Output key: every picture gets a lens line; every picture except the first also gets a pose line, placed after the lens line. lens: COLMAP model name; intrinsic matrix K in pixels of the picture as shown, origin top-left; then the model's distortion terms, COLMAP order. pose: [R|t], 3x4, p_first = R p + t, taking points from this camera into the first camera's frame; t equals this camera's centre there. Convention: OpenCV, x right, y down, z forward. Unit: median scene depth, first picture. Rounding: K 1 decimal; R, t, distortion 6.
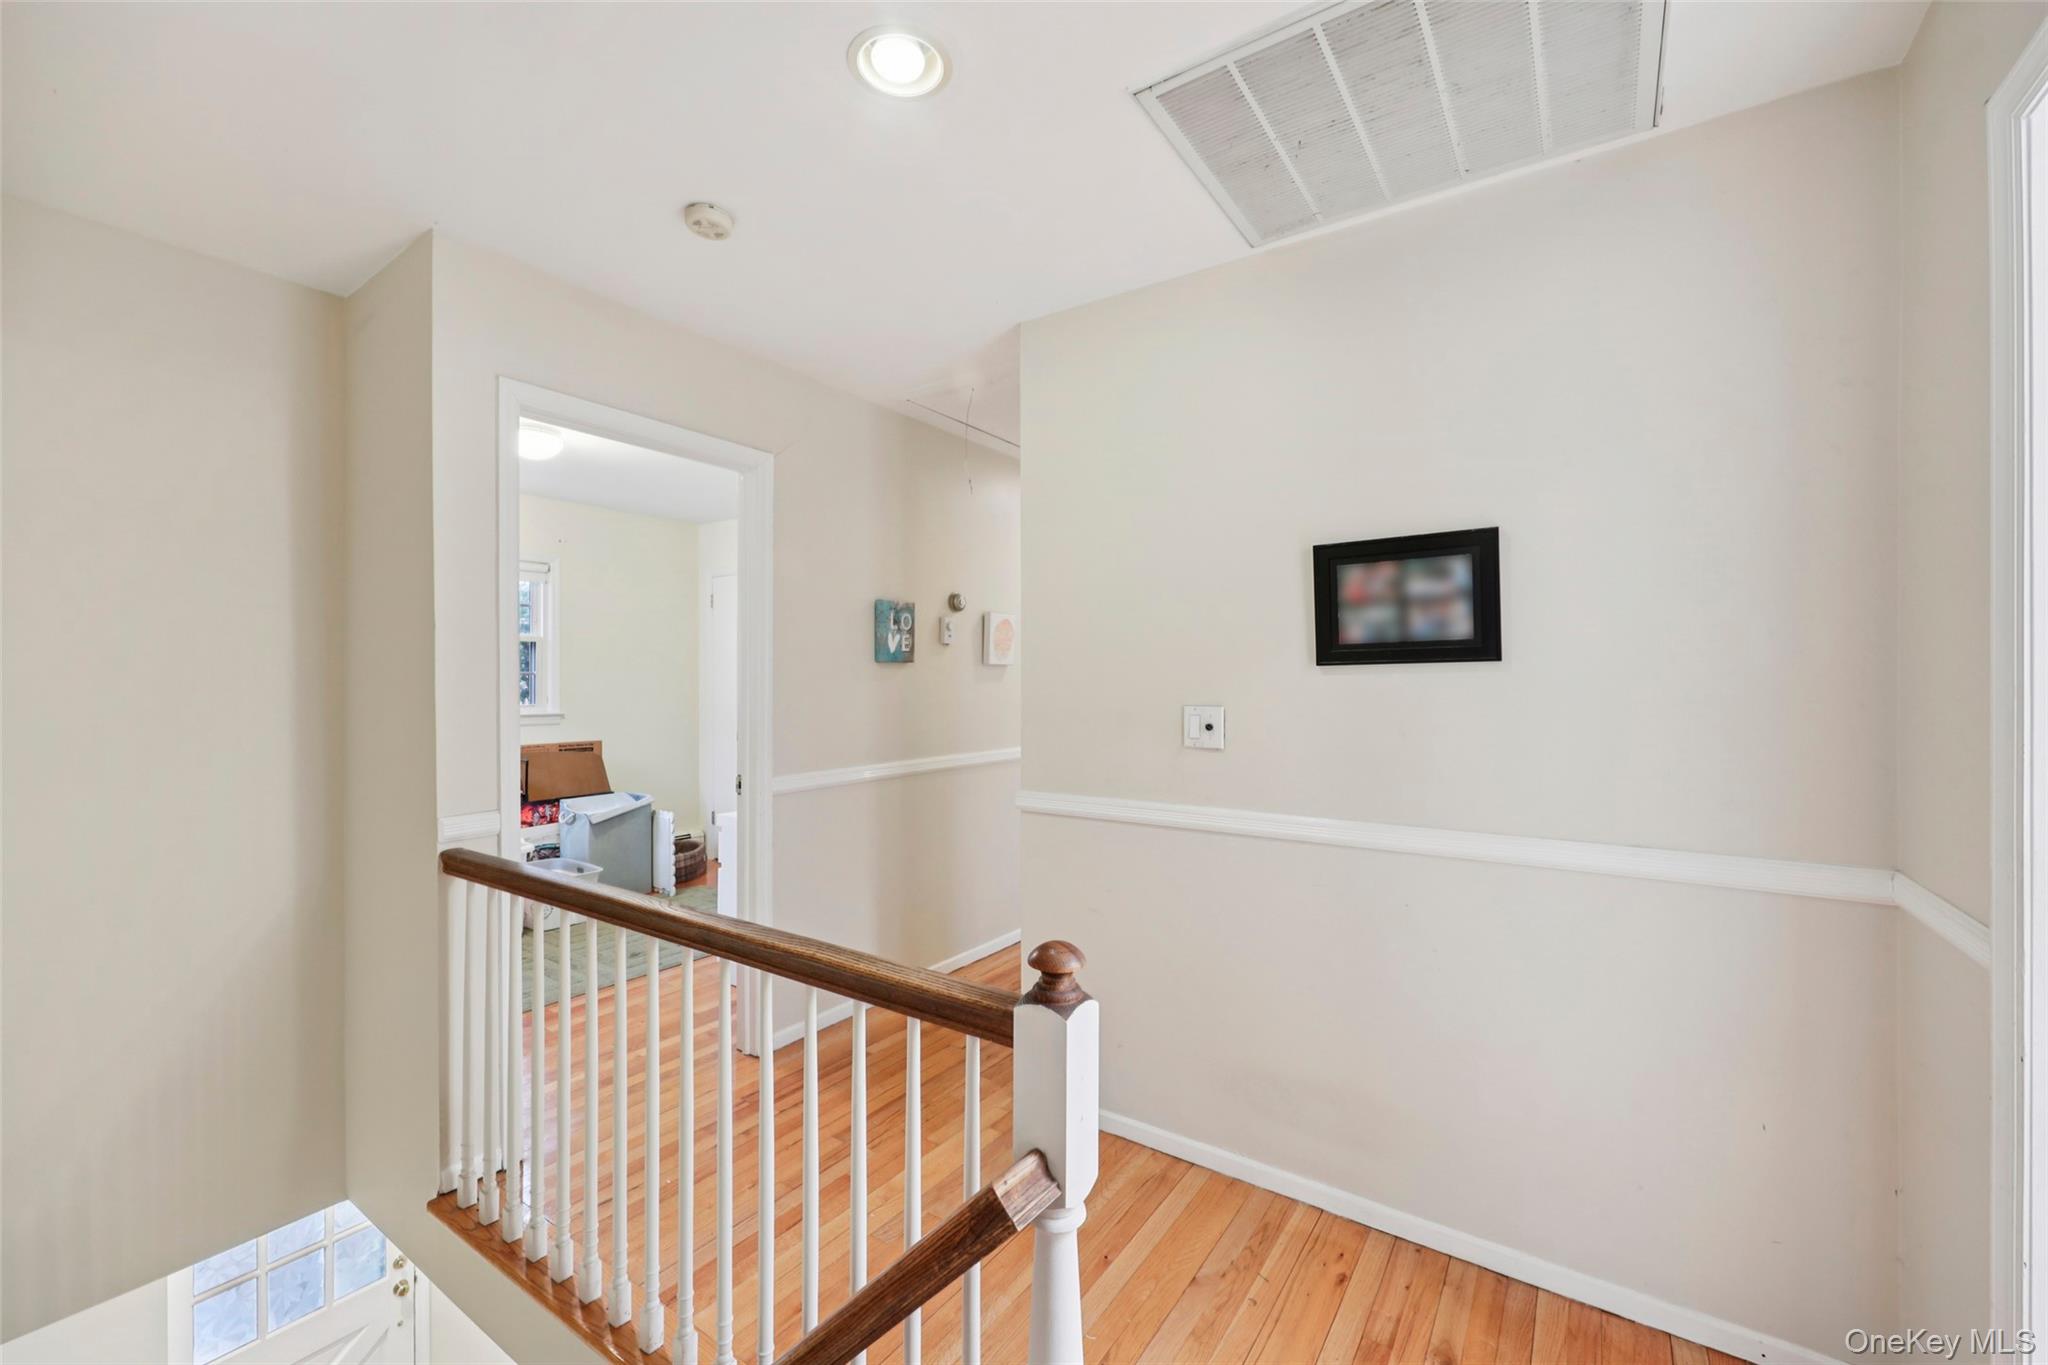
lens RADIAL K [[826.5, 0, 1035.9], [0, 826.5, 683.1], [0, 0, 1]] dist [-0.003866, 0.001107]
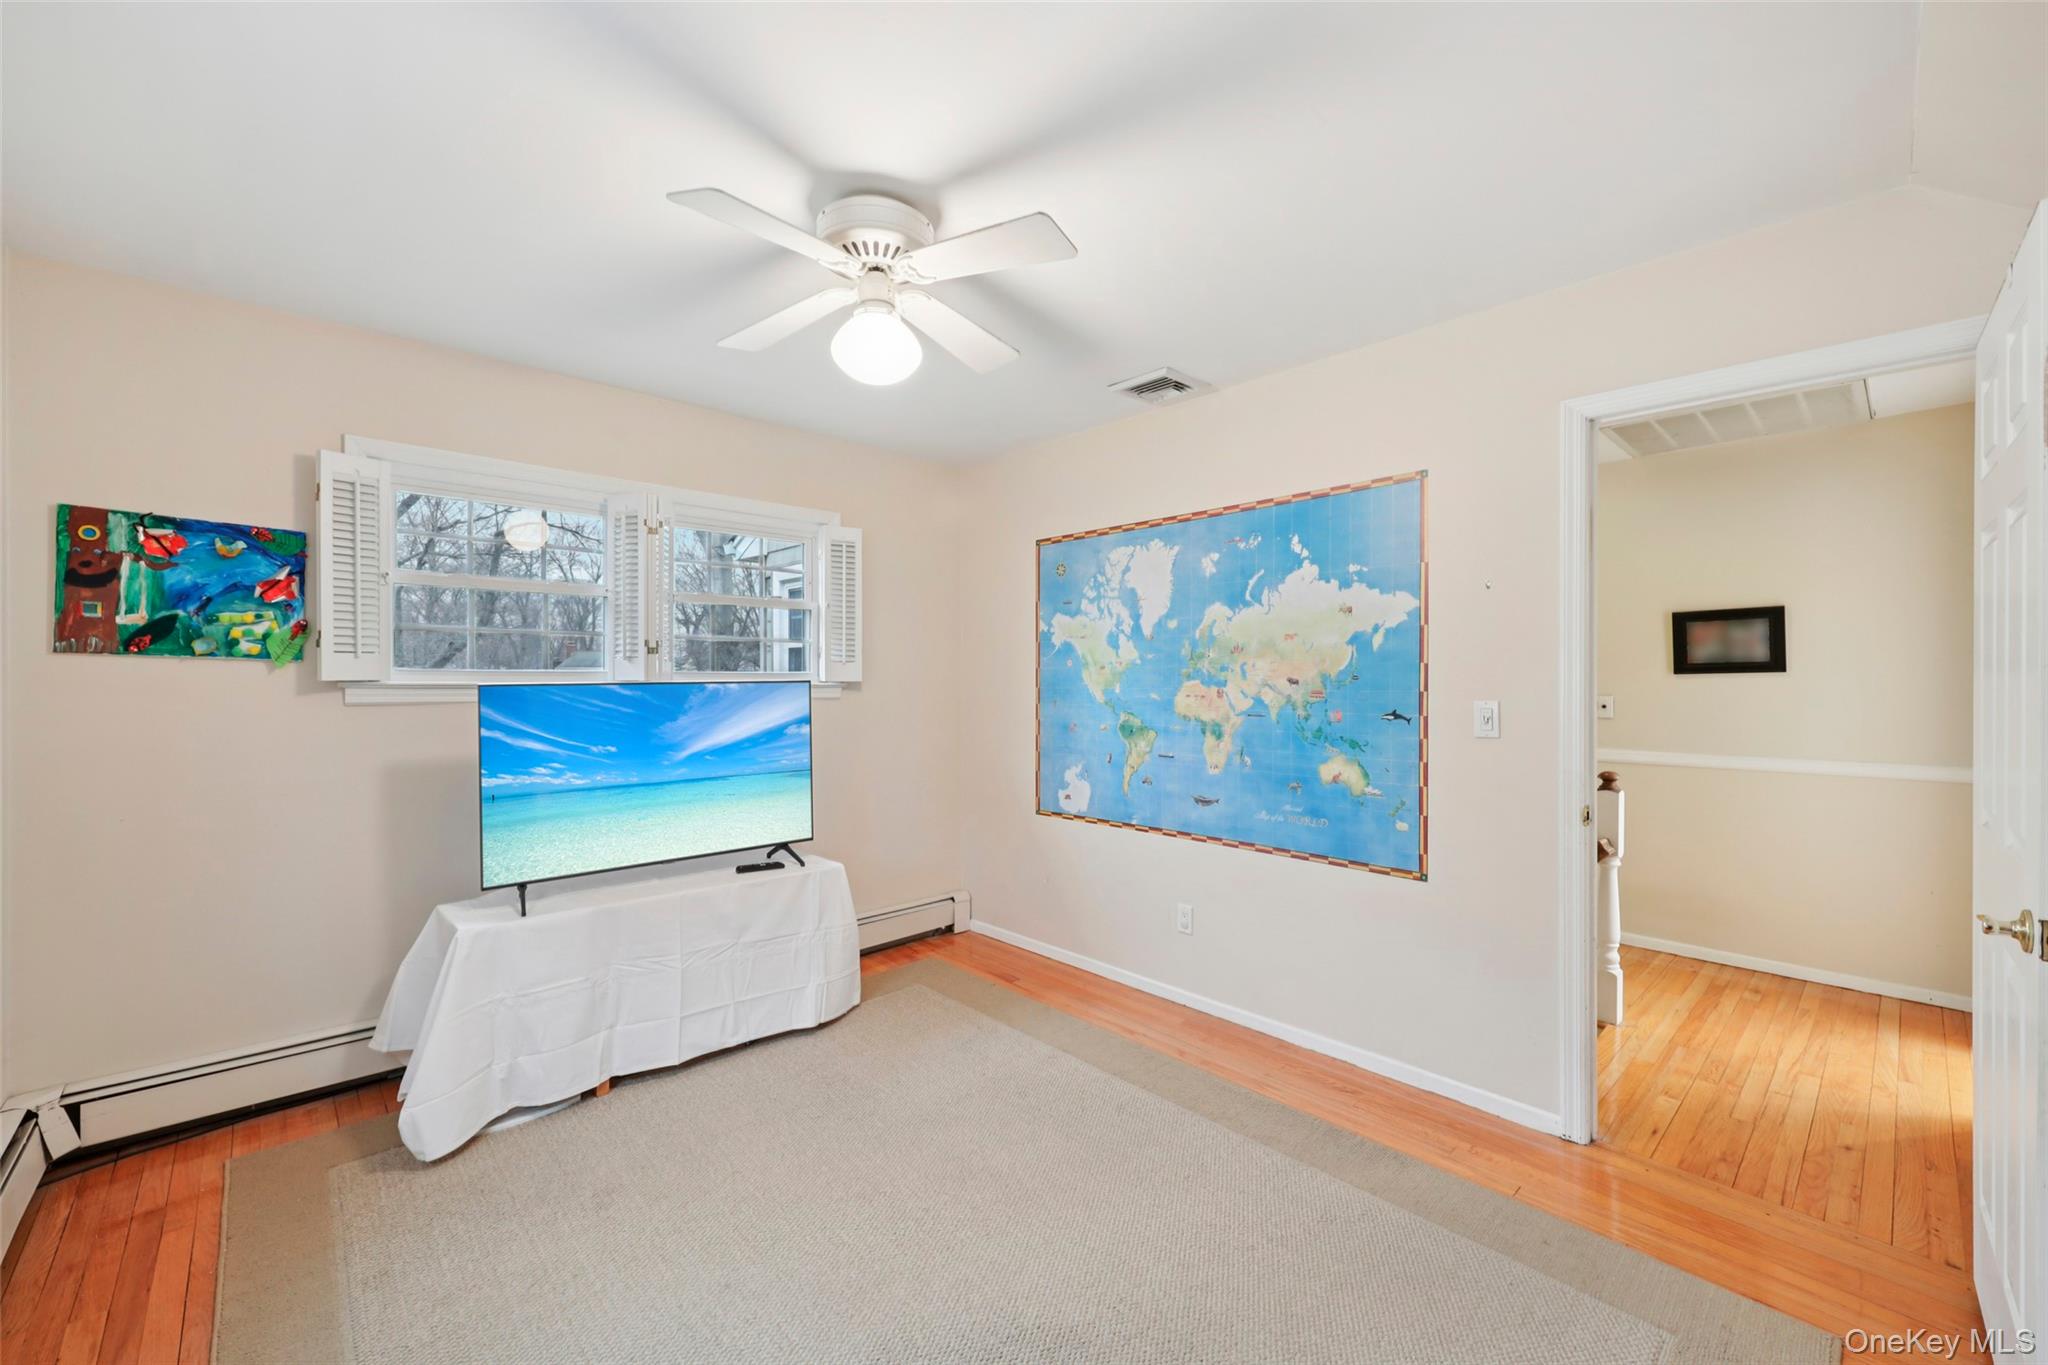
lens RADIAL K [[826.5, 0, 1018.6], [0, 826.5, 687.4], [0, 0, 1]] dist [-0.003866, 0.001107]
pose [[0.973435, -0.001547, -0.228957, -0.764618], [0.001891, 0.999997, 0.001283, 0.005253], [0.228954, -0.001682, 0.973436, -1.328284]]
